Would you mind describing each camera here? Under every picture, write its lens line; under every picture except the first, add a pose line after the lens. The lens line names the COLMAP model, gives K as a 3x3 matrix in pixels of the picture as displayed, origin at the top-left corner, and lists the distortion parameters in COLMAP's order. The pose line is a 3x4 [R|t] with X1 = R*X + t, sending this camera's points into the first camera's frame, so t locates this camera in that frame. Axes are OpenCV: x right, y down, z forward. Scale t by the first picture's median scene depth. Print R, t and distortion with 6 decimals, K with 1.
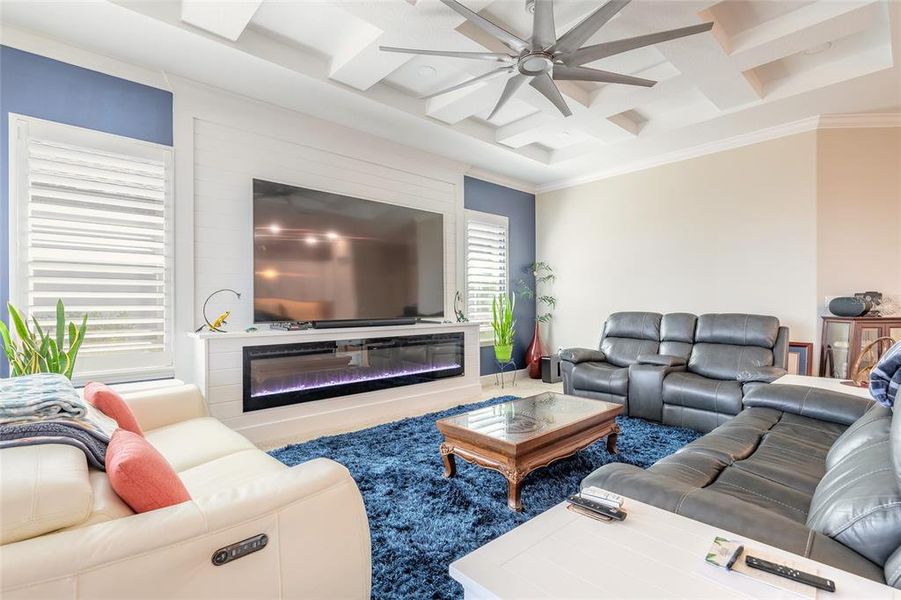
lens RADIAL K [[428.2, 0, 455.9], [0, 428.2, 304.4], [0, 0, 1]] dist [0.004559, -0.000832]
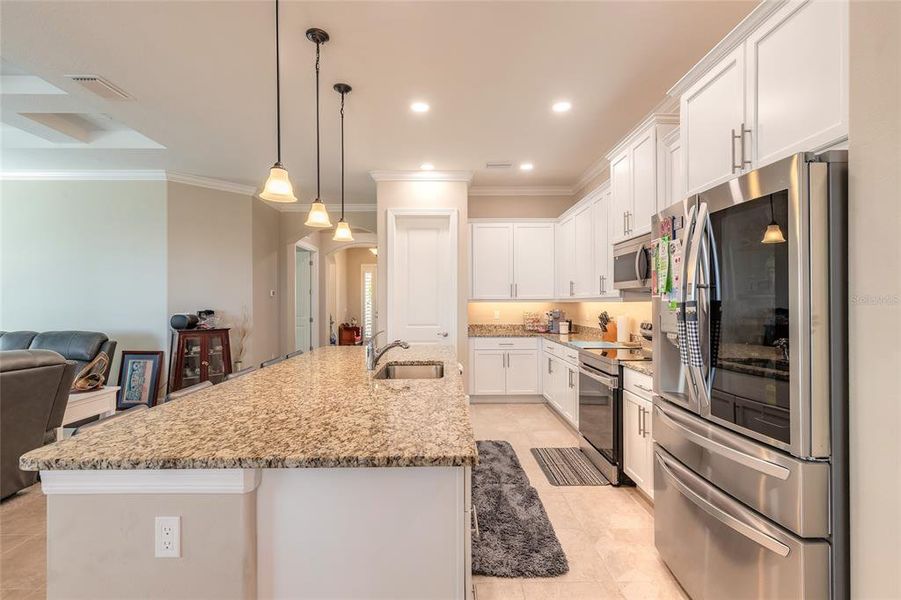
lens RADIAL K [[407.3, 0, 445.6], [0, 407.3, 305.2], [0, 0, 1]] dist [0.007568, 0.000793]
pose [[0.671642, -0.001412, 0.740874, 0.385668], [0.001937, 0.999998, 0.000150, -0.031939], [-0.740873, 0.001334, 0.671644, -0.316294]]
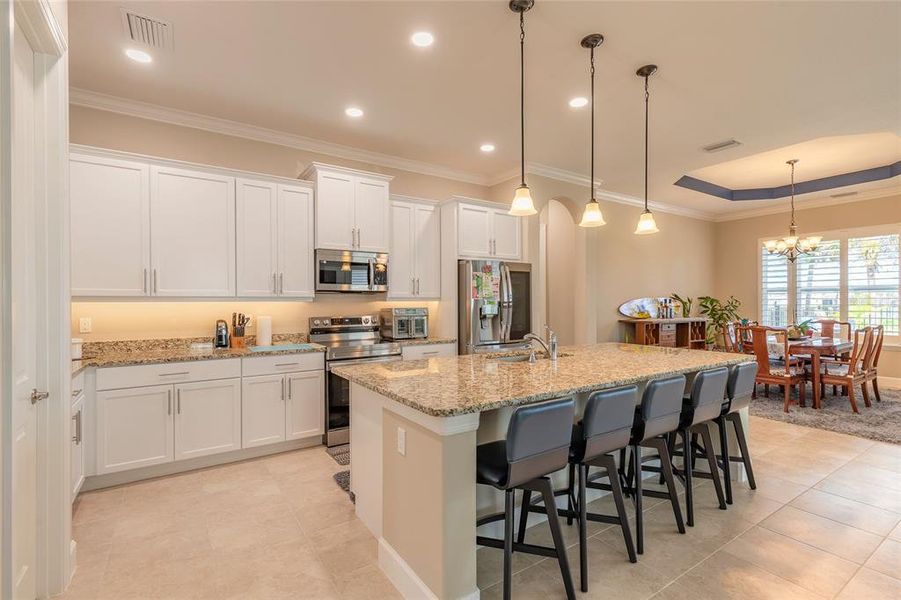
lens RADIAL K [[428.2, 0, 457.5], [0, 428.2, 304.8], [0, 0, 1]] dist [0.004559, -0.000832]
pose [[-0.991565, 0.007209, 0.129411, 0.716633], [0.008573, 0.999913, 0.009983, -0.036483], [-0.129327, 0.011008, -0.991541, 0.612583]]
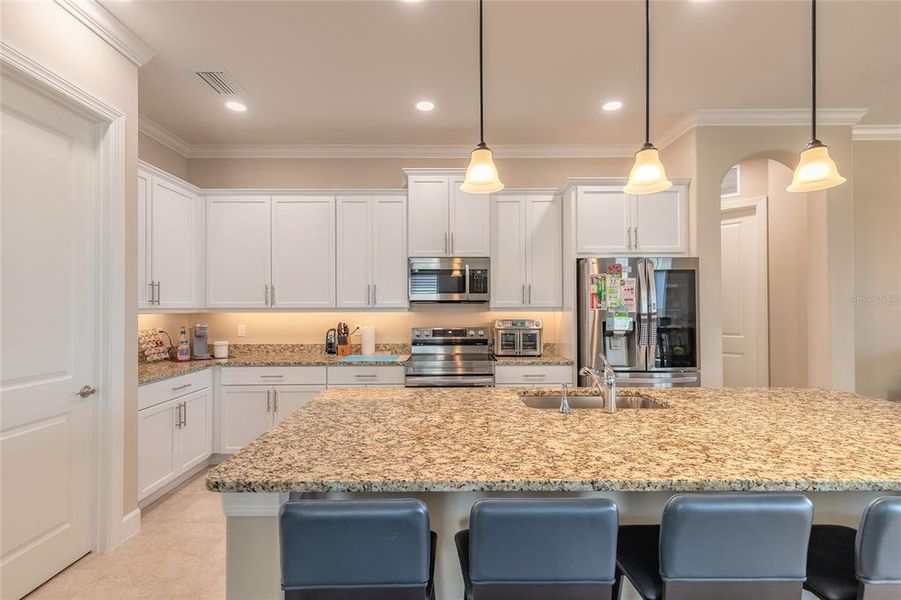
lens RADIAL K [[428.2, 0, 447.1], [0, 428.2, 306.0], [0, 0, 1]] dist [0.004559, -0.000832]
pose [[-0.738873, 0.008330, 0.673794, 0.528786], [0.008917, 0.999957, -0.002584, -0.044707], [-0.673786, 0.004099, -0.738915, 0.397011]]
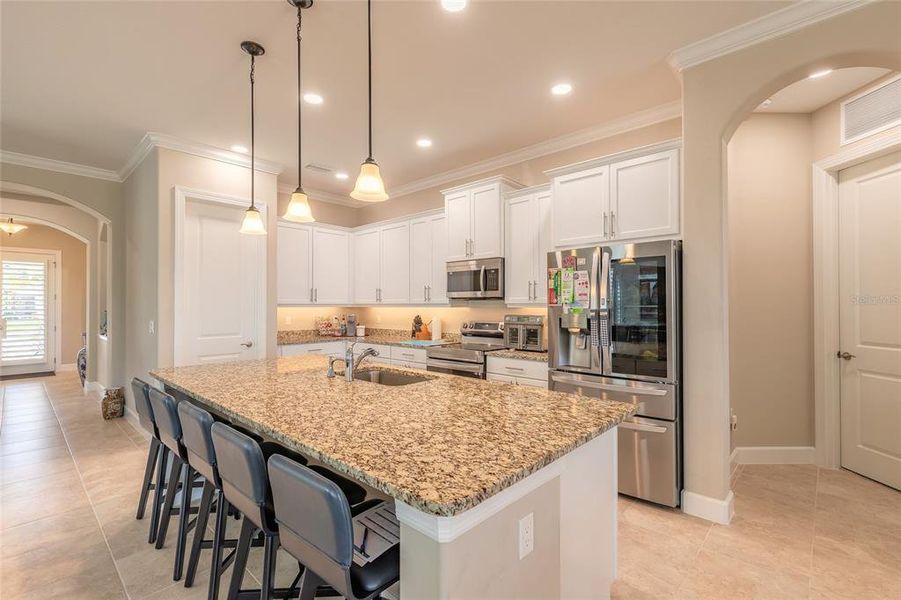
lens RADIAL K [[407.3, 0, 446.8], [0, 407.3, 306.5], [0, 0, 1]] dist [0.007568, 0.000793]
pose [[-0.074298, 0.002144, 0.997234, 0.231625], [0.003718, 0.999991, -0.001872, -0.037012], [-0.997229, 0.003569, -0.074305, -0.018059]]
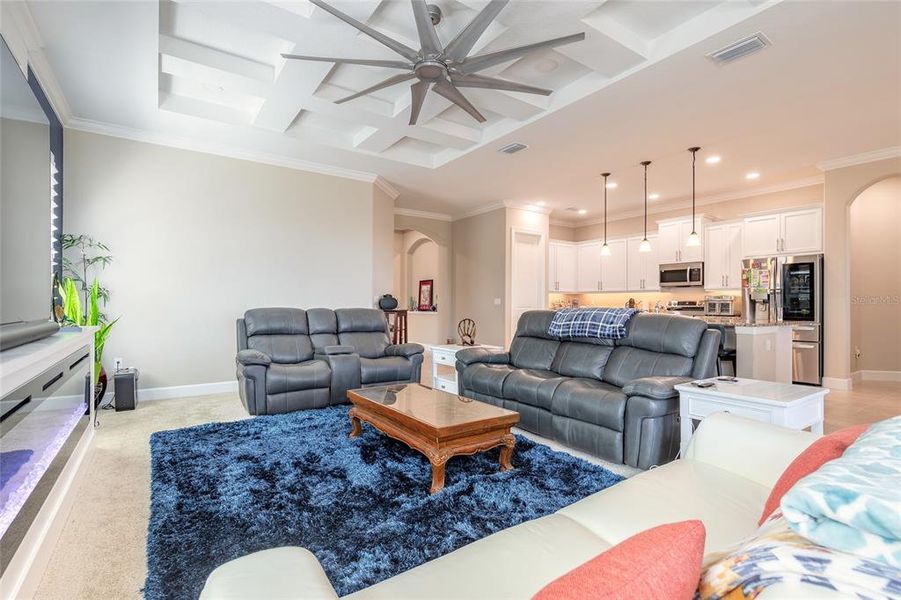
lens RADIAL K [[428.2, 0, 451.6], [0, 428.2, 306.6], [0, 0, 1]] dist [0.004559, -0.000832]
pose [[0.134539, 0.000185, 0.990908, -0.442753], [-0.002410, 0.999997, 0.000140, 0.012049], [-0.990905, -0.002407, 0.134540, 0.409655]]
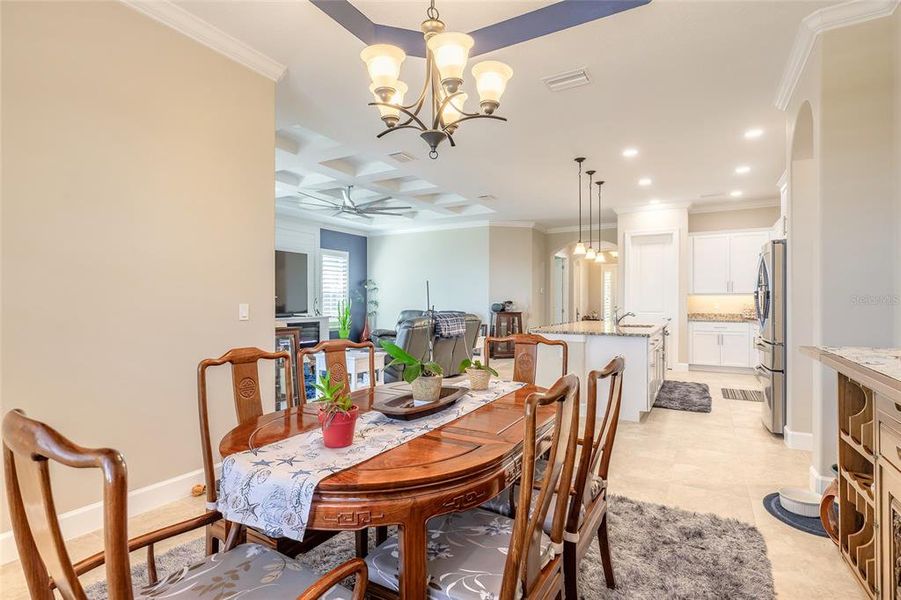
lens RADIAL K [[428.2, 0, 456.6], [0, 428.2, 301.8], [0, 0, 1]] dist [0.004559, -0.000832]
pose [[0.950618, 0.003141, 0.310347, 0.007423], [-0.002784, 0.999995, -0.001592, -0.014874], [-0.310351, 0.000649, 0.950622, -0.779513]]
